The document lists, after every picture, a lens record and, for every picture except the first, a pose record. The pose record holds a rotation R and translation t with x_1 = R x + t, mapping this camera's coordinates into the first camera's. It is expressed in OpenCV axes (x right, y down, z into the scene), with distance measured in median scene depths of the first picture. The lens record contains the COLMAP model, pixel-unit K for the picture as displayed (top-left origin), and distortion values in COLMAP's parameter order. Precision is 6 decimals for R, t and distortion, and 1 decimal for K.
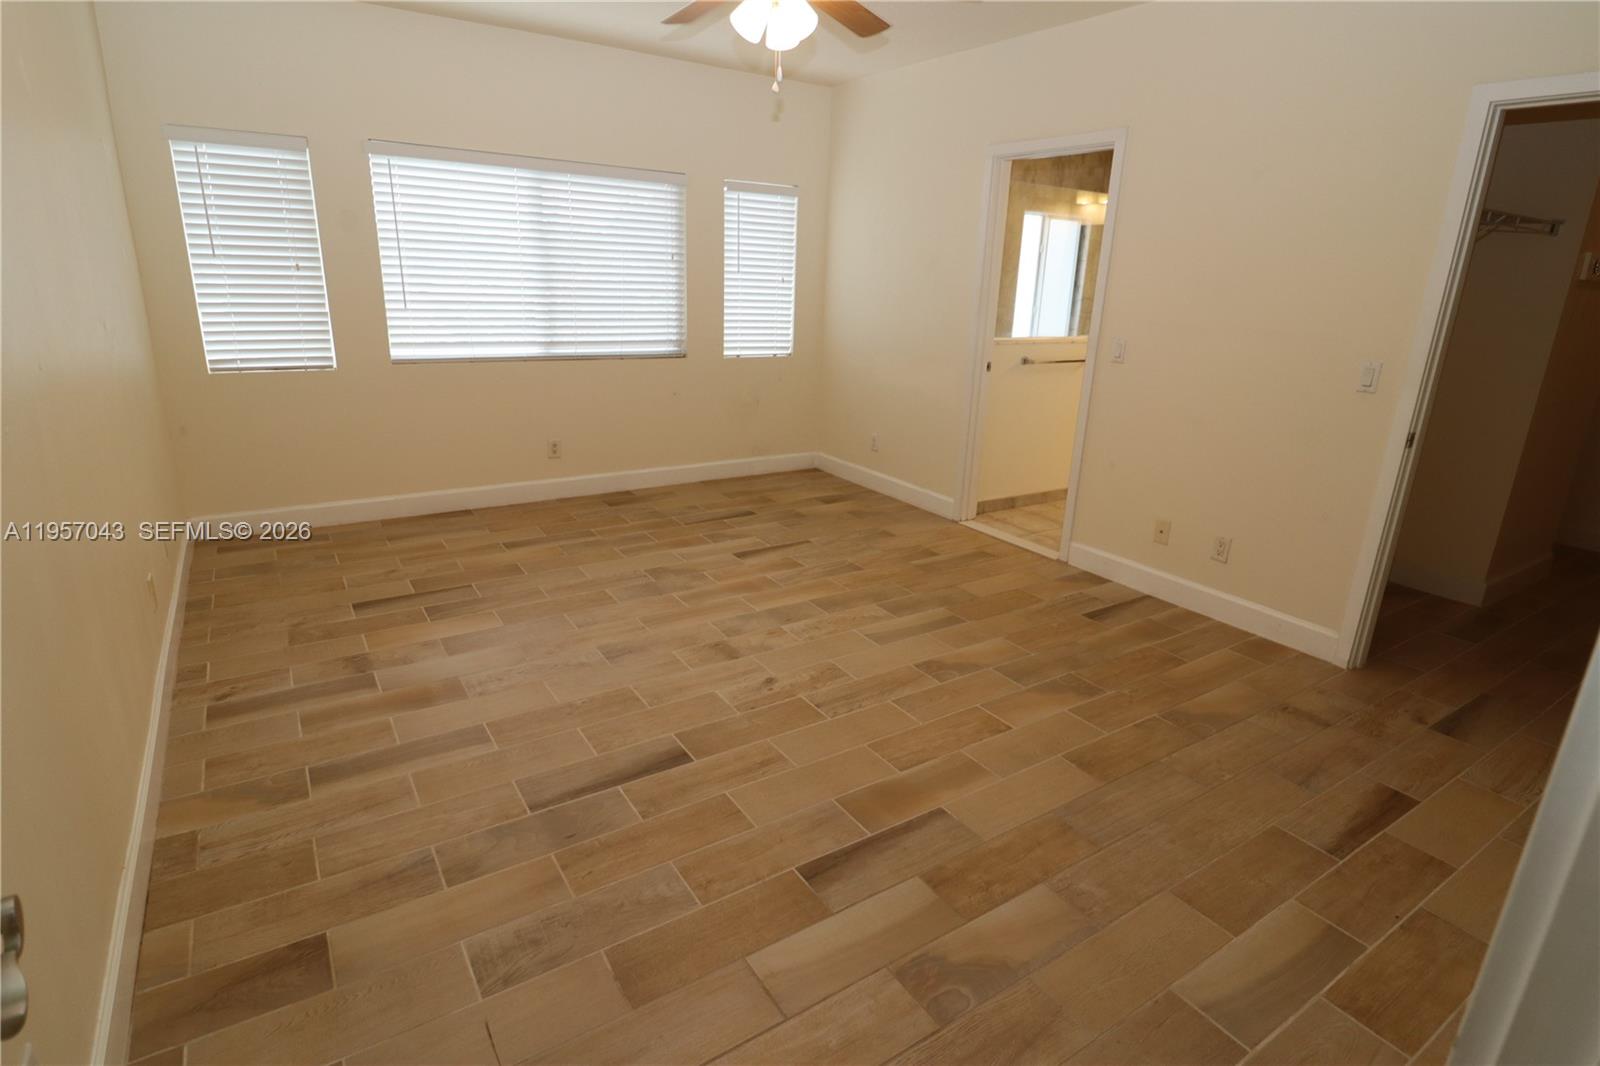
lens RADIAL K [[816.6, 0, 798.0], [0, 816.6, 526.0], [0, 0, 1]] dist [0.002002, -0.008839]
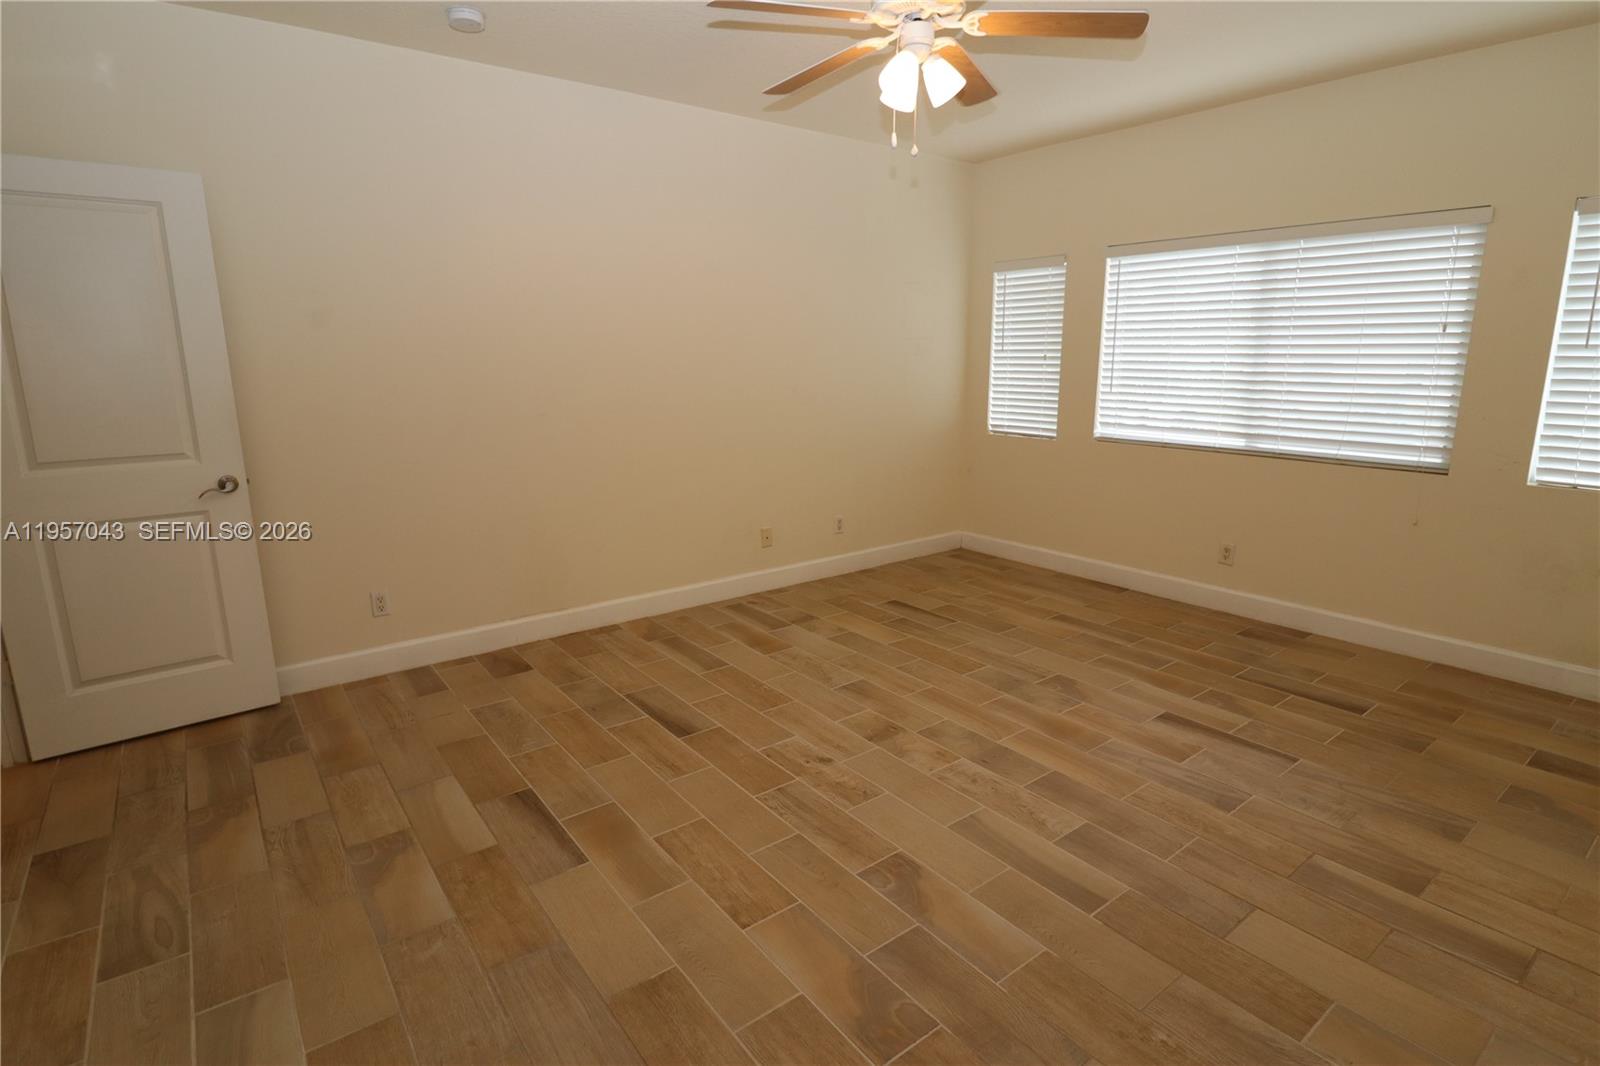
lens RADIAL K [[816.6, 0, 848.4], [0, 816.6, 537.2], [0, 0, 1]] dist [0.002002, -0.008839]
pose [[0.090613, 0.184540, -0.978639, 0.697447], [-0.287933, 0.945568, 0.151644, -0.172628], [0.953354, 0.268042, 0.138816, 0.663969]]
